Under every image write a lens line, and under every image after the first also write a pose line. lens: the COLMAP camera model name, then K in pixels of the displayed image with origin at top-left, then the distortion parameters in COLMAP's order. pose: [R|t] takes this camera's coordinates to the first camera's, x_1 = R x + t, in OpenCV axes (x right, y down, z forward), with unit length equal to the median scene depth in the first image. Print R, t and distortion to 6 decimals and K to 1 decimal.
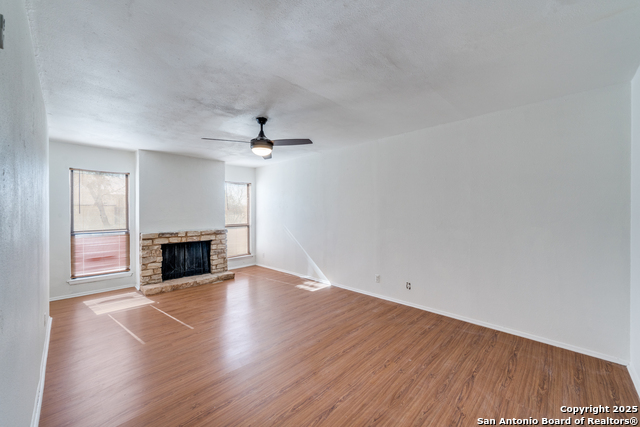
lens RADIAL K [[251.1, 0, 314.1], [0, 251.1, 212.5], [0, 0, 1]] dist [-0.001287, 0.000424]
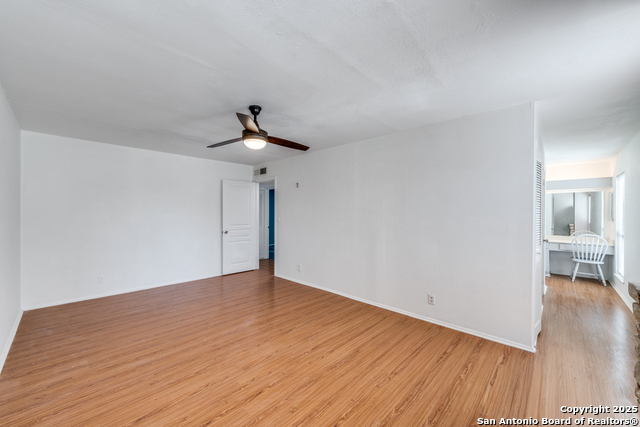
lens RADIAL K [[251.1, 0, 310.8], [0, 251.1, 215.5], [0, 0, 1]] dist [-0.001287, 0.000424]
pose [[-0.999975, 0.004460, -0.005533, -0.266948], [0.004410, 0.999950, 0.008972, 0.003105], [0.005573, 0.008947, -0.999944, 1.260655]]
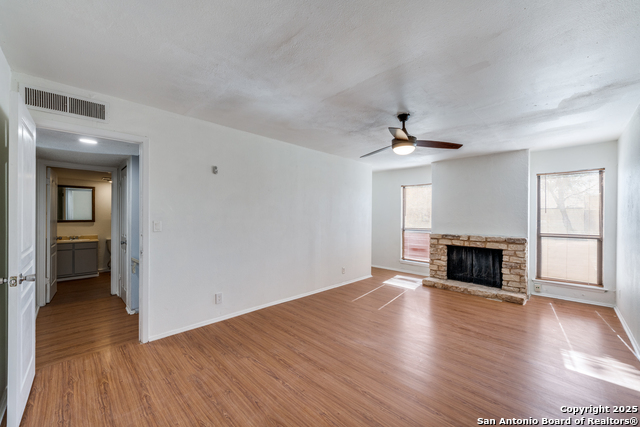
lens RADIAL K [[251.1, 0, 320.1], [0, 251.1, 215.1], [0, 0, 1]] dist [-0.001287, 0.000424]
pose [[0.003720, 0.002173, -0.999991, 0.488704], [-0.009208, 0.999955, 0.002139, 0.000107], [0.999951, 0.009200, 0.003740, 0.461288]]
